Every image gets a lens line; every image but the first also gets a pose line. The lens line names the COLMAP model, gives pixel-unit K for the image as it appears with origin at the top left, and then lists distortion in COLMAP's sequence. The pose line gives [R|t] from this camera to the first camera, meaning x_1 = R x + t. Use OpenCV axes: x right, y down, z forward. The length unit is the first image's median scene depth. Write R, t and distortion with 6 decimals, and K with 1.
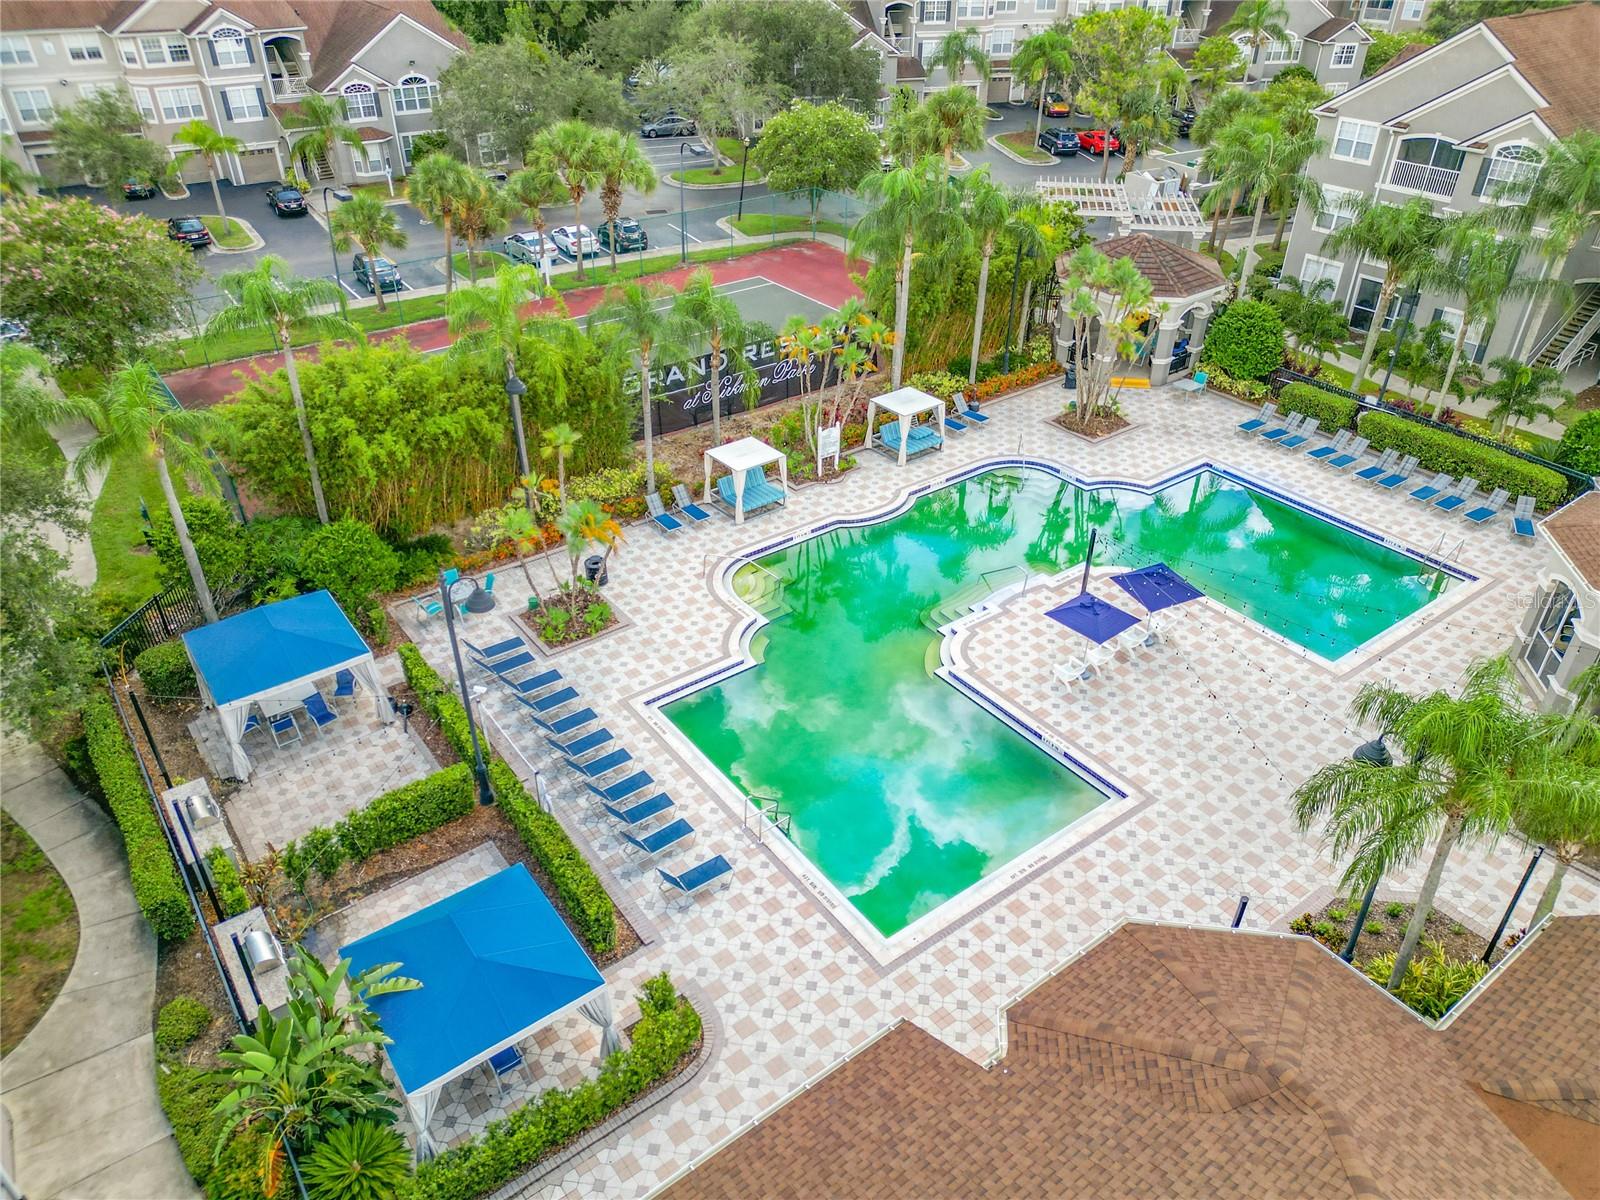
lens RADIAL K [[1120.5, 0, 803.1], [0, 1120.5, 604.0], [0, 0, 1]] dist [0.034330, -0.022046]
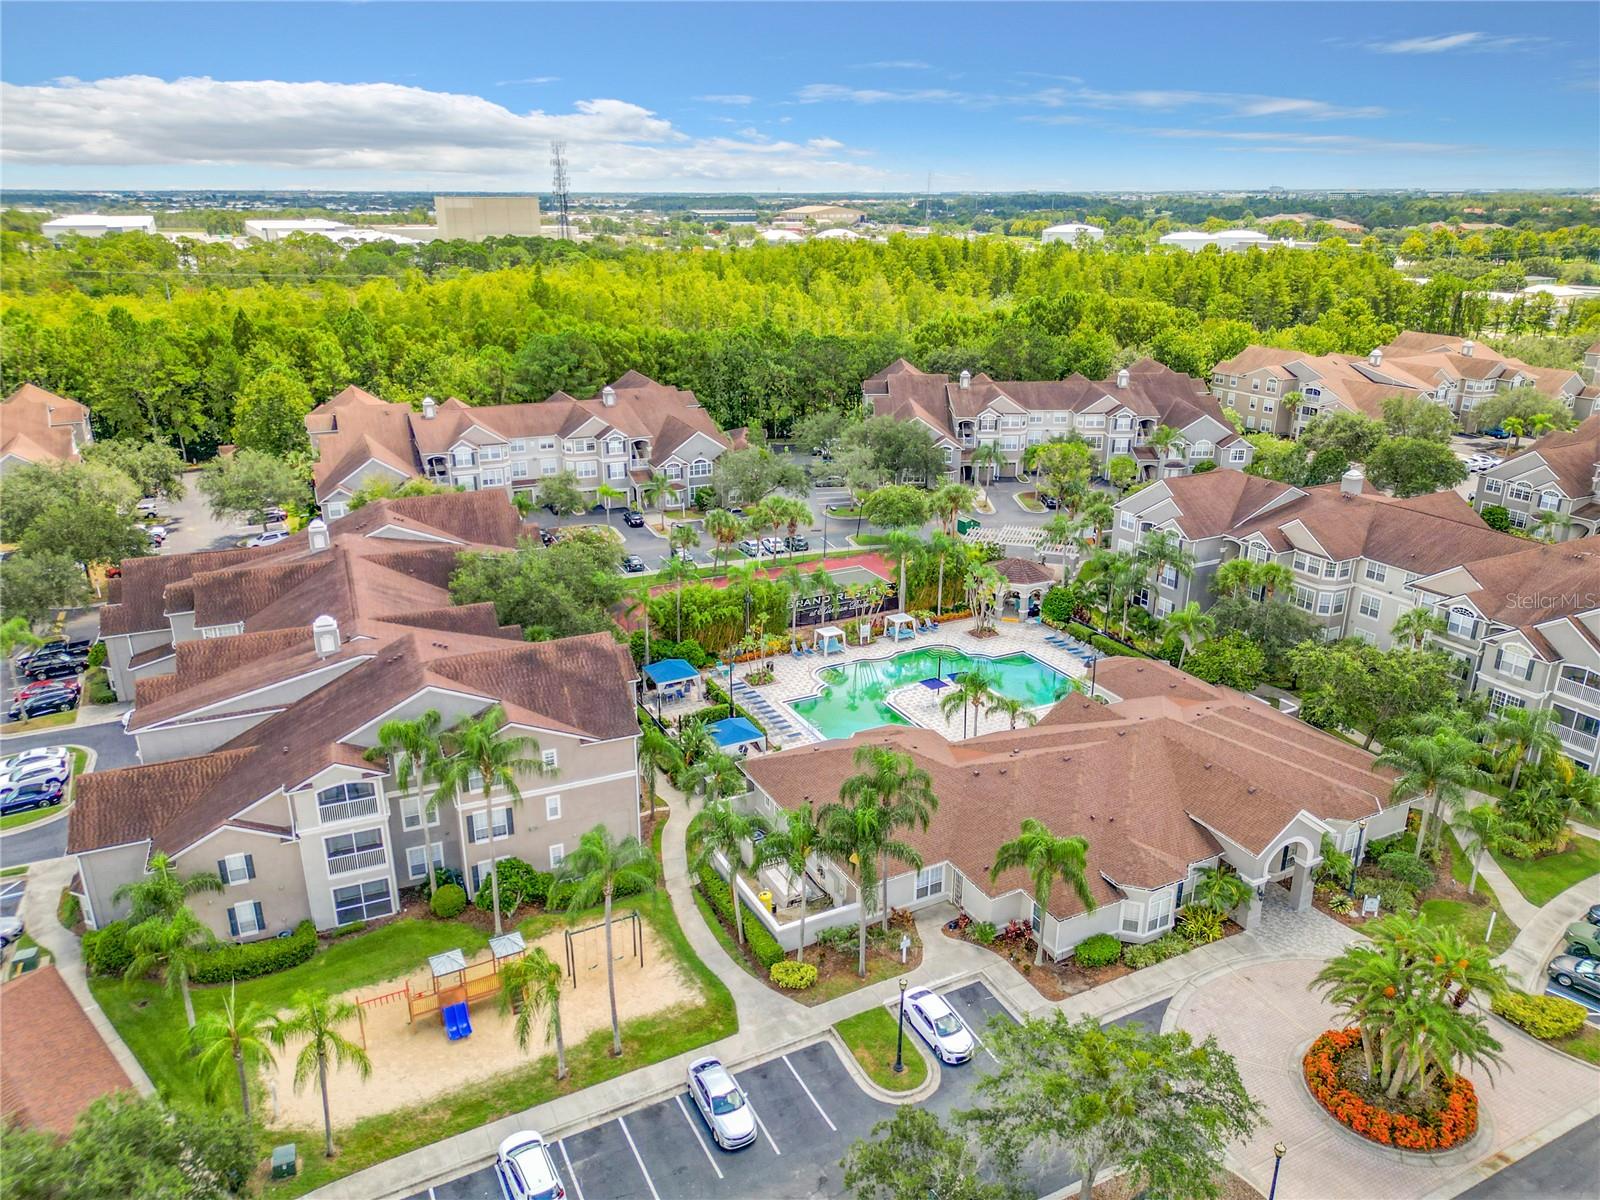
lens RADIAL K [[1120.5, 0, 803.1], [0, 1120.5, 604.0], [0, 0, 1]] dist [0.034330, -0.022046]
pose [[0.986146, 0.054067, -0.156823, 0.240313], [-0.090207, 0.968174, -0.233456, 0.344585], [0.139210, 0.244368, 0.959638, -1.257568]]
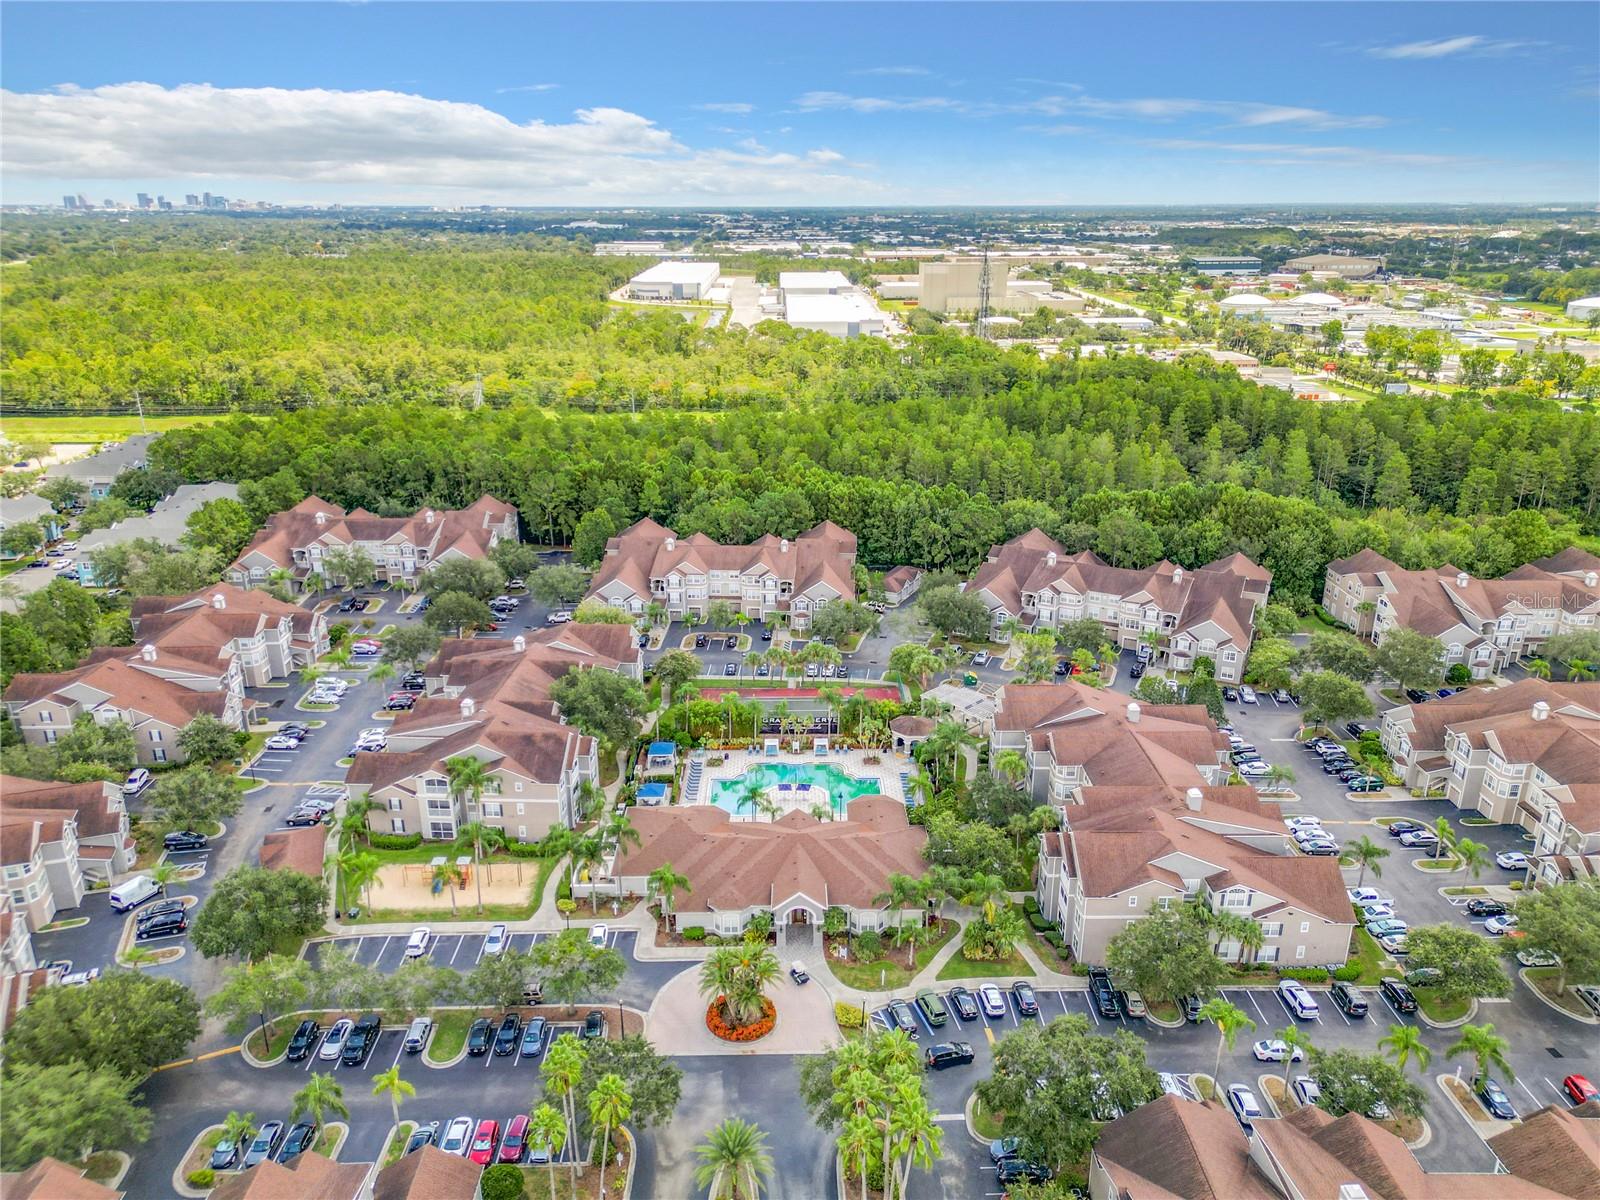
lens RADIAL K [[1104.2, 0, 800.8], [0, 1104.2, 611.7], [0, 0, 1]] dist [0.072003, -0.072914]
pose [[0.810109, 0.196836, -0.552249, 1.911216], [-0.325749, 0.934295, -0.144843, -0.019361], [0.487453, 0.297233, 0.821000, -2.167397]]
